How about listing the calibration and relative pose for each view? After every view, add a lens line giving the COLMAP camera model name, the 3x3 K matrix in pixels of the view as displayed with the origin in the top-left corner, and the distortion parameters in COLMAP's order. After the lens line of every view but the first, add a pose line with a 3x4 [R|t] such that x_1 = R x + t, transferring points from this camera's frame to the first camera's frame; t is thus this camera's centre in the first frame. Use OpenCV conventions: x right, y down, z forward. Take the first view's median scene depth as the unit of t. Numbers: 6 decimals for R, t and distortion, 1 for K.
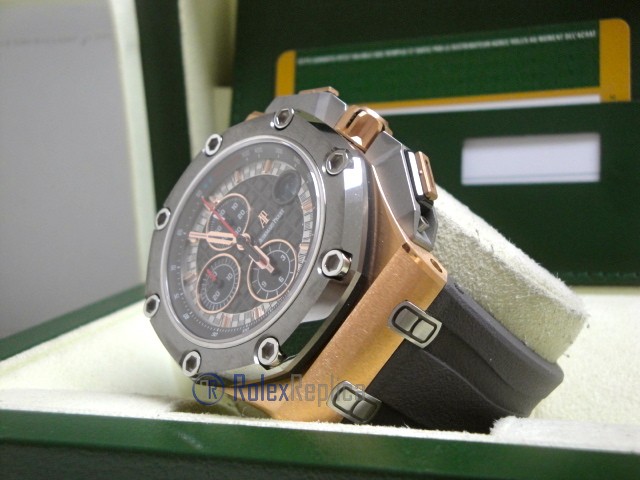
lens RADIAL K [[844.4, 0, 309.8], [0, 844.4, 230.8], [0, 0, 1]] dist [0.063799, 0.000000]
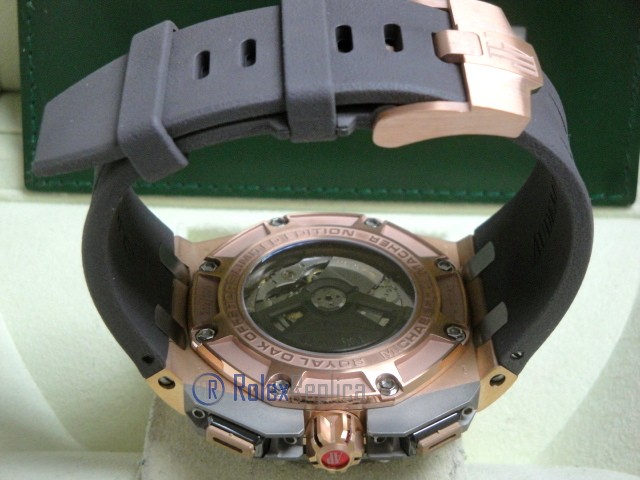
lens RADIAL K [[1398.9, 0, 328.7], [0, 1398.9, 228.5], [0, 0, 1]] dist [0.279459, 0.000000]
pose [[0.949890, -0.125590, 0.286244, -0.250867], [-0.023824, 0.883985, 0.466908, -0.571756], [-0.311674, -0.450331, 0.836697, -0.162921]]
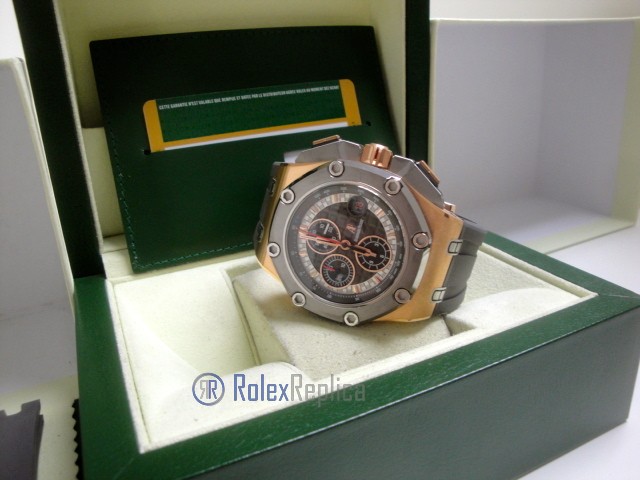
lens RADIAL K [[521.8, 0, 317.2], [0, 521.8, 239.8], [0, 0, 1]] dist [-0.151577, 0.057096]
pose [[0.717336, -0.234926, 0.655926, -0.491440], [0.106348, 0.967326, 0.230152, -0.177790], [-0.688563, -0.095340, 0.718882, 0.226885]]
